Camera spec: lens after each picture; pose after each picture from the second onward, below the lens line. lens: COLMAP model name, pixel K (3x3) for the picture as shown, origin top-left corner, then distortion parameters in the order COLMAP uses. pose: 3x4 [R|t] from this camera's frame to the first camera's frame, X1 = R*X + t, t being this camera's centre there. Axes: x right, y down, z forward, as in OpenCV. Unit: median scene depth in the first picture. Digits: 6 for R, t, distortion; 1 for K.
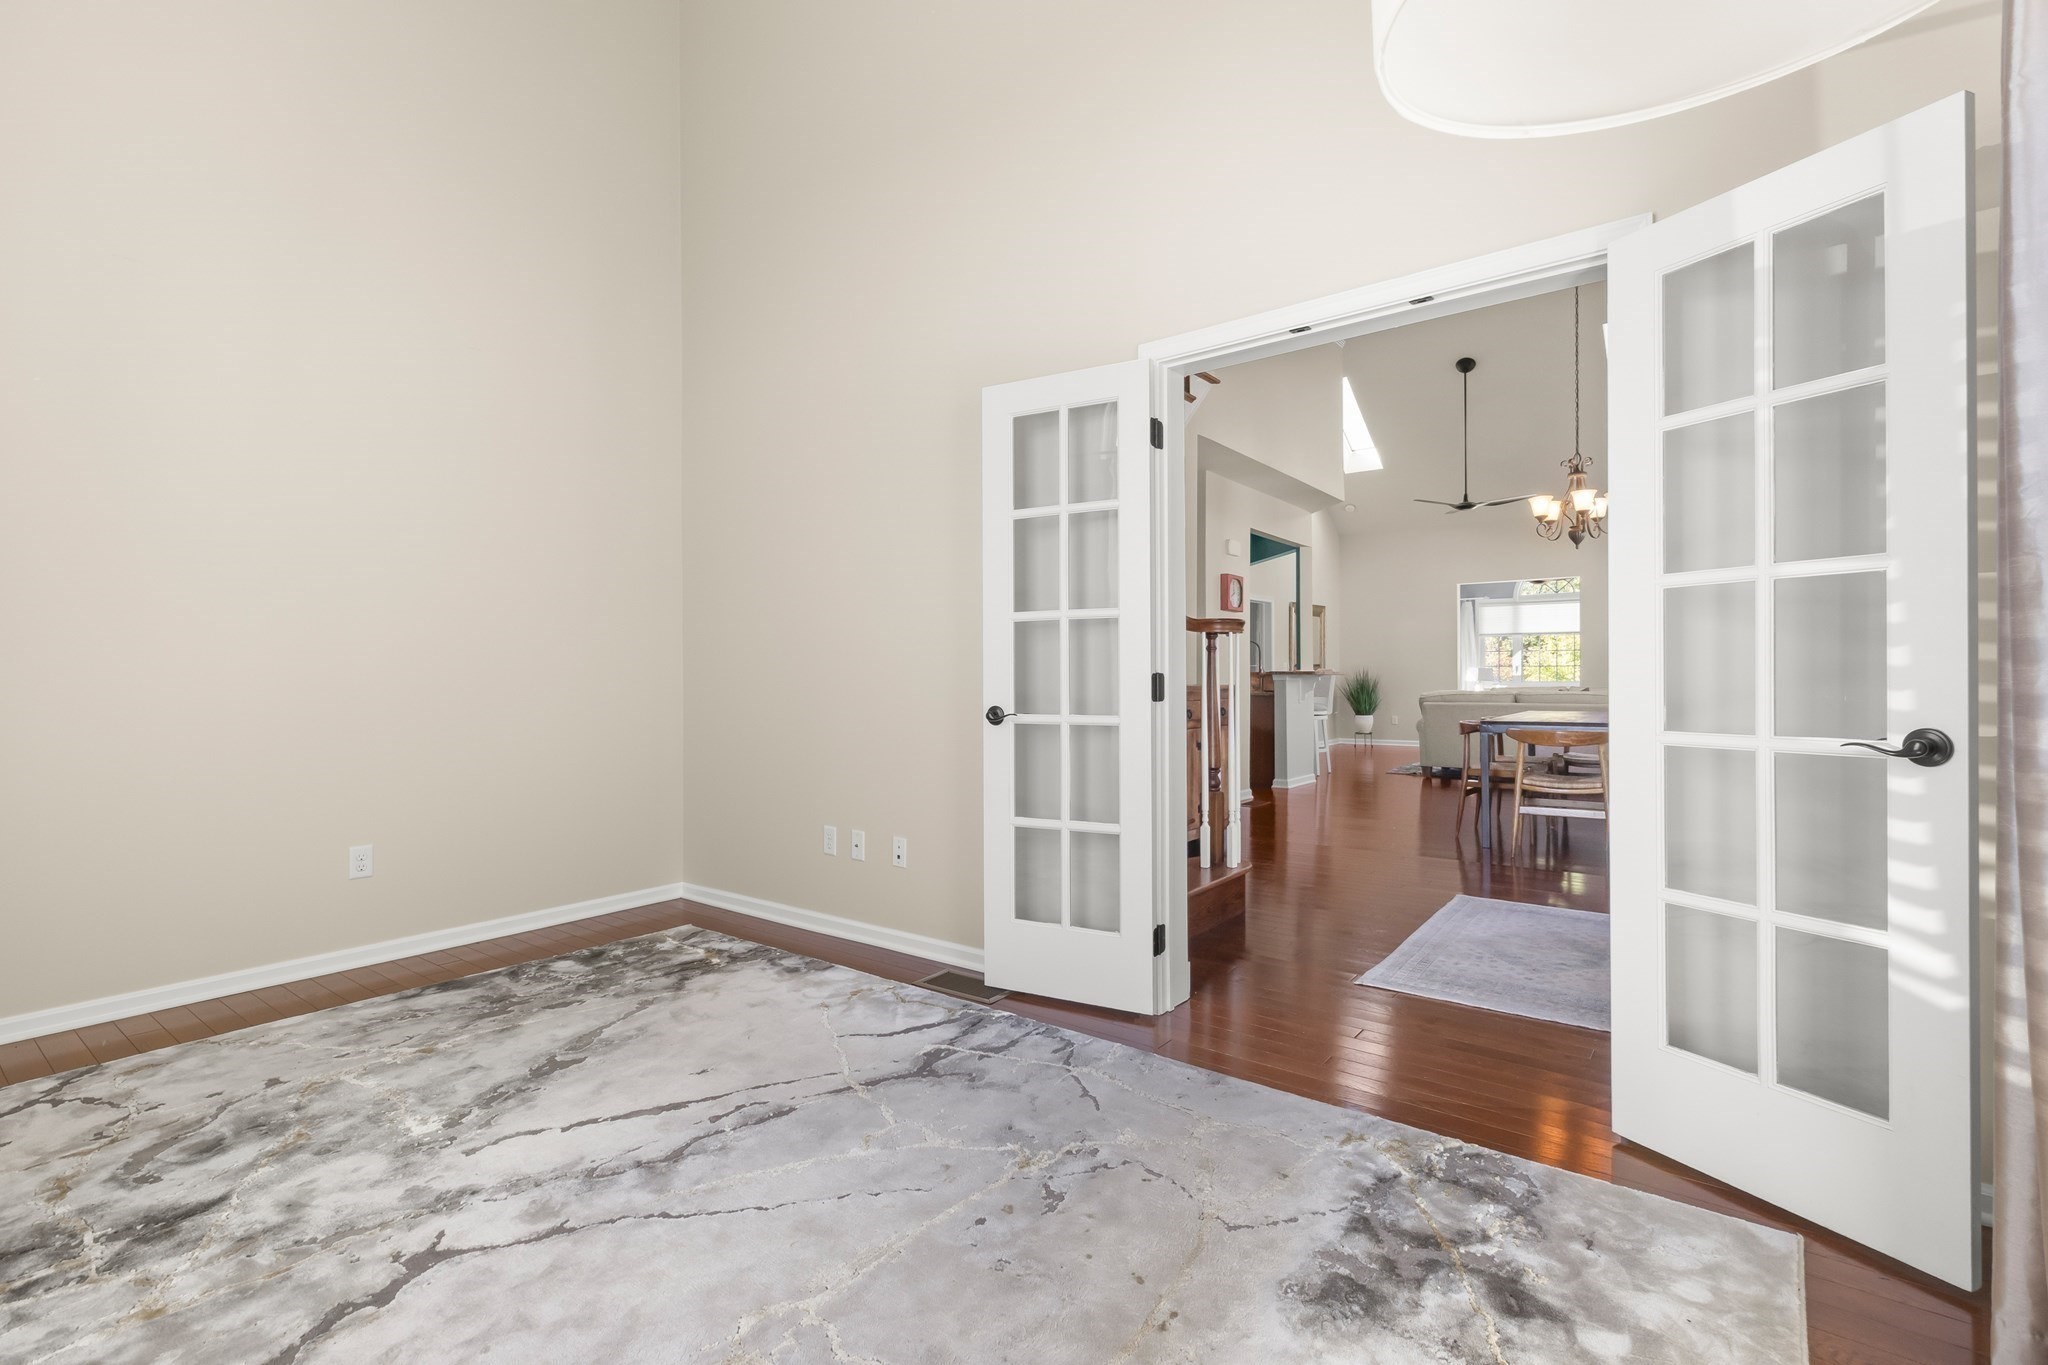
lens RADIAL K [[920.5, 0, 1034.1], [0, 920.5, 668.2], [0, 0, 1]] dist [0.002568, 0.000319]
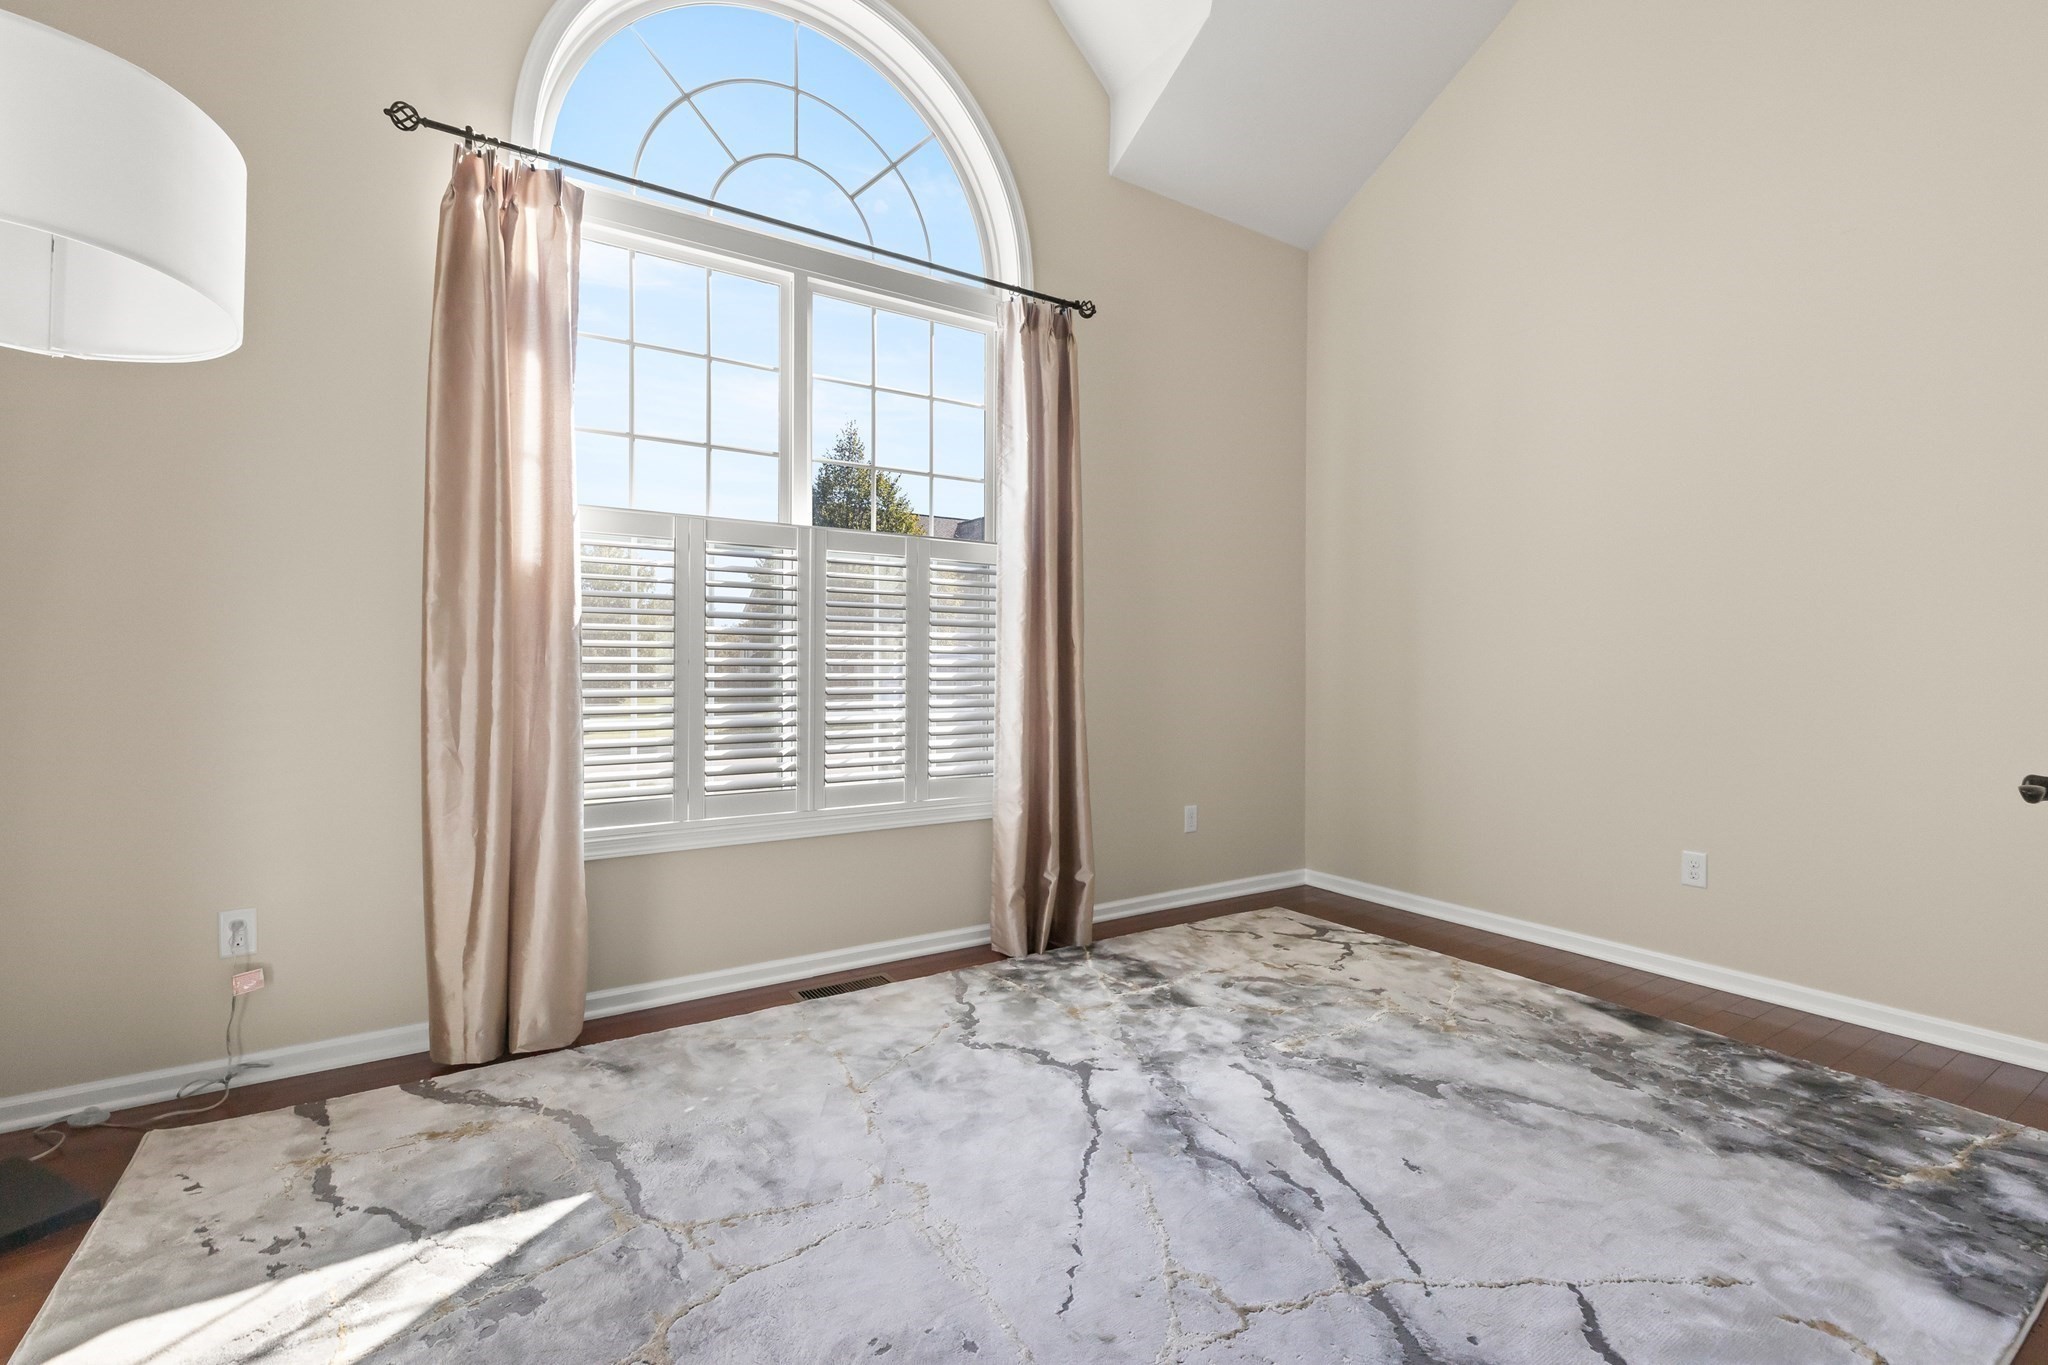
lens RADIAL K [[920.5, 0, 1034.1], [0, 920.5, 668.2], [0, 0, 1]] dist [0.002568, 0.000319]
pose [[-0.327894, 0.003064, -0.944709, 0.521703], [0.001190, 0.999995, 0.002830, 0.011582], [0.944714, -0.000196, -0.327896, 1.023050]]
